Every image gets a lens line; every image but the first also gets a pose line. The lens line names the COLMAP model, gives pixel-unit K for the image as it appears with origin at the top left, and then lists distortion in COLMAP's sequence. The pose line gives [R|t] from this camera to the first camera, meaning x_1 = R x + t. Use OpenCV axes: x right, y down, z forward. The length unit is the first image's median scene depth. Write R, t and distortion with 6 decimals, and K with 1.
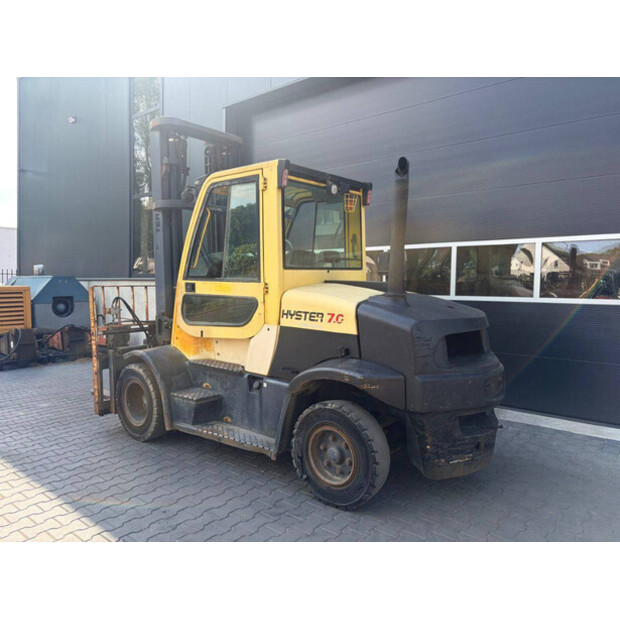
lens RADIAL K [[471.3, 0, 311.2], [0, 471.3, 306.7], [0, 0, 1]] dist [0.043855, -0.050243]
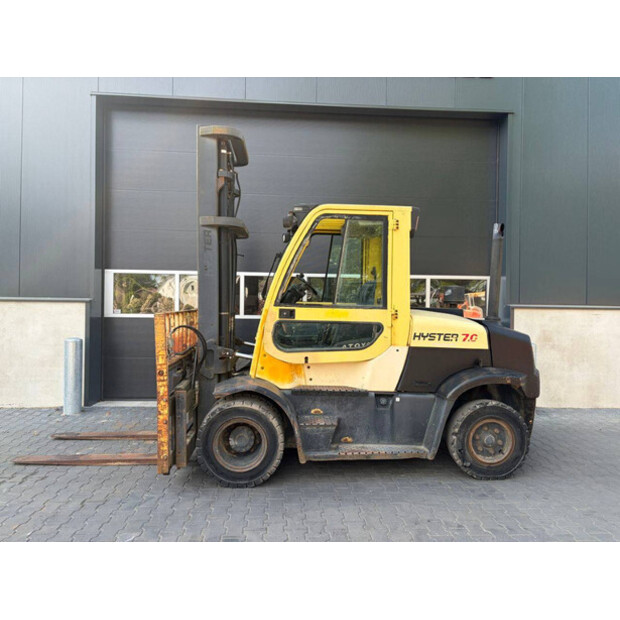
lens RADIAL K [[471.3, 0, 305.8], [0, 471.3, 309.2], [0, 0, 1]] dist [0.043855, -0.050243]
pose [[0.728622, -0.000484, 0.684916, -0.959840], [0.025637, 0.999318, -0.026566, -0.025084], [-0.684436, 0.036916, 0.728138, 0.287660]]
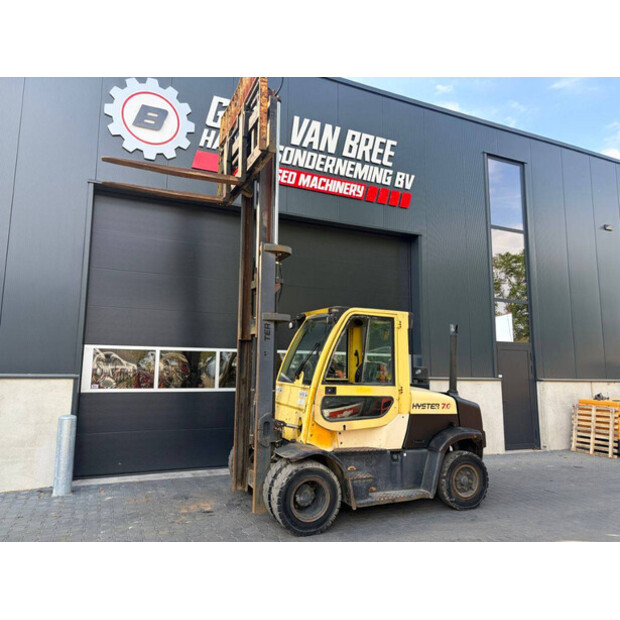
lens RADIAL K [[471.3, 0, 312.0], [0, 471.3, 307.4], [0, 0, 1]] dist [0.043855, -0.050243]
pose [[0.443492, 0.120008, 0.888207, -1.518745], [0.035605, 0.987854, -0.151250, -0.077005], [-0.895571, 0.098702, 0.433833, 0.513800]]
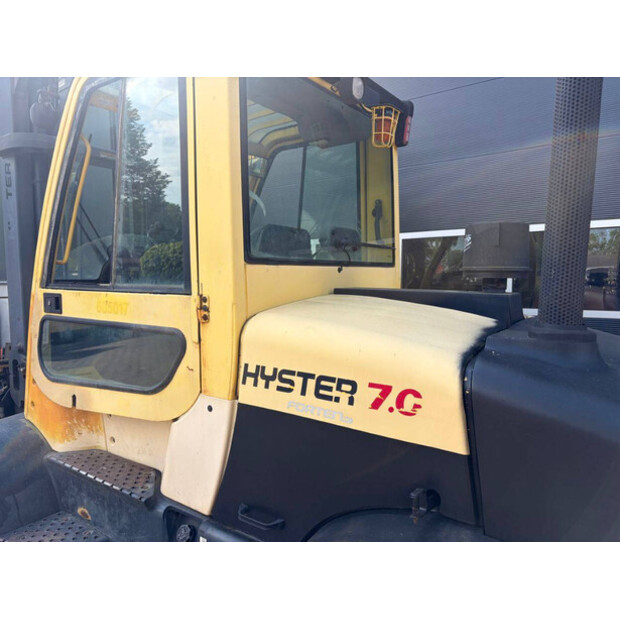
lens RADIAL K [[471.3, 0, 312.9], [0, 471.3, 309.5], [0, 0, 1]] dist [0.043855, -0.050243]
pose [[0.997062, -0.008635, 0.076108, -0.029052], [0.008481, 0.999961, 0.002351, -0.035843], [-0.076125, -0.001698, 0.997097, 0.531456]]
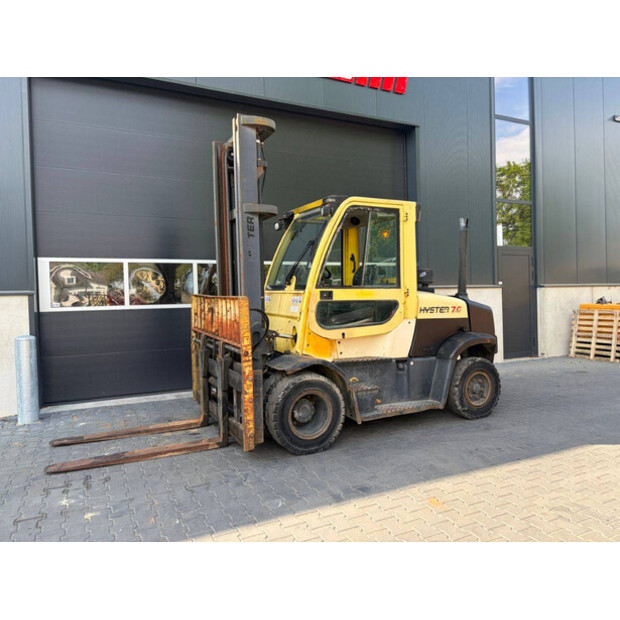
lens RADIAL K [[471.3, 0, 309.4], [0, 471.3, 307.4], [0, 0, 1]] dist [0.043855, -0.050243]
pose [[0.412760, -0.035096, 0.910163, -1.344058], [0.072039, 0.997385, 0.005789, -0.022864], [-0.907986, 0.063178, 0.414209, 0.638444]]
